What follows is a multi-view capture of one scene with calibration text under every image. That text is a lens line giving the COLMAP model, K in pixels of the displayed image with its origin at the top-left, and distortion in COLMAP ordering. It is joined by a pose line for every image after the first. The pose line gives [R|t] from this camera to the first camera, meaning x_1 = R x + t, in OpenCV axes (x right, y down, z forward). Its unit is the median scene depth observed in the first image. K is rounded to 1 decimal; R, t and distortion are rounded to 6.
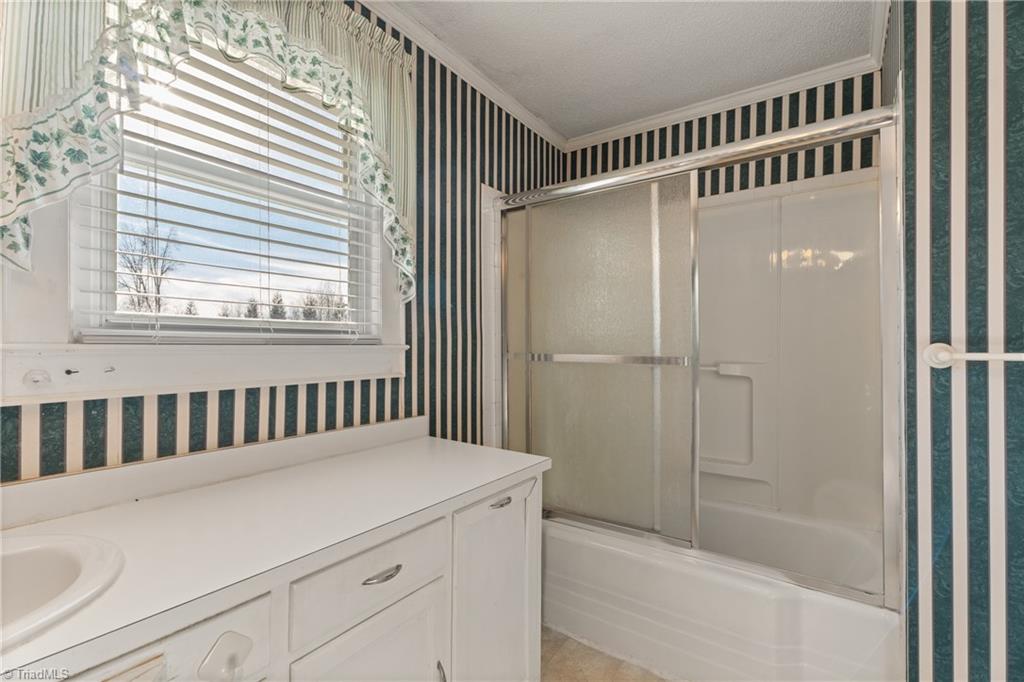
lens RADIAL K [[452.8, 0, 510.8], [0, 452.8, 339.7], [0, 0, 1]] dist [0.001330, -0.000613]
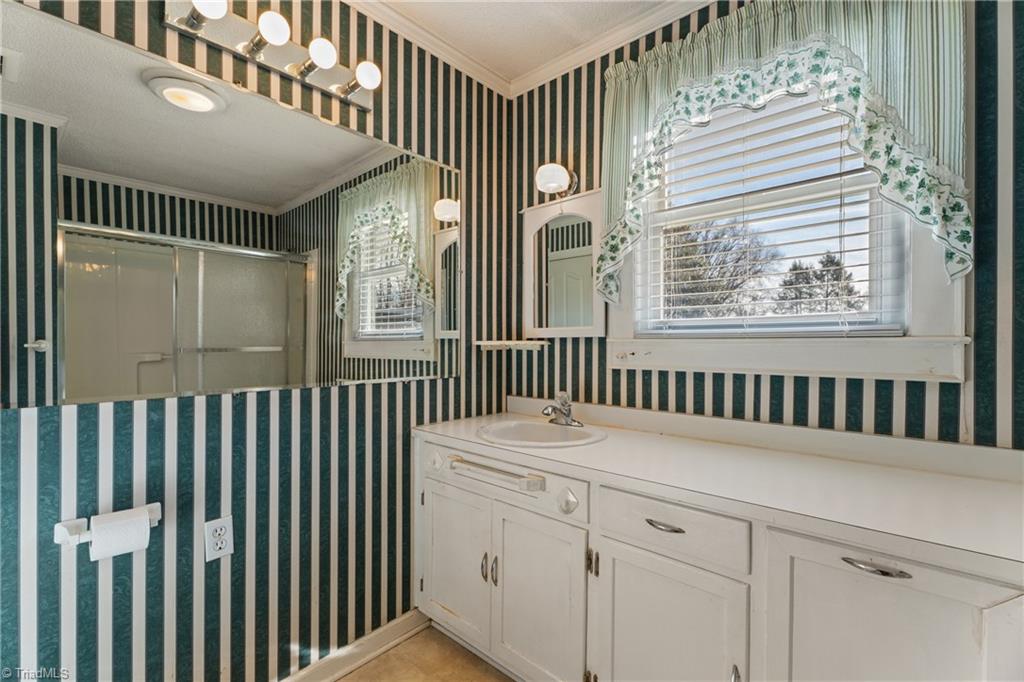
lens RADIAL K [[452.8, 0, 510.9], [0, 452.8, 344.1], [0, 0, 1]] dist [0.001330, -0.000613]
pose [[-0.124567, 0.000423, -0.992211, 0.707101], [0.008602, 0.999963, -0.000654, 0.021610], [0.992174, -0.008616, -0.124566, 0.538094]]
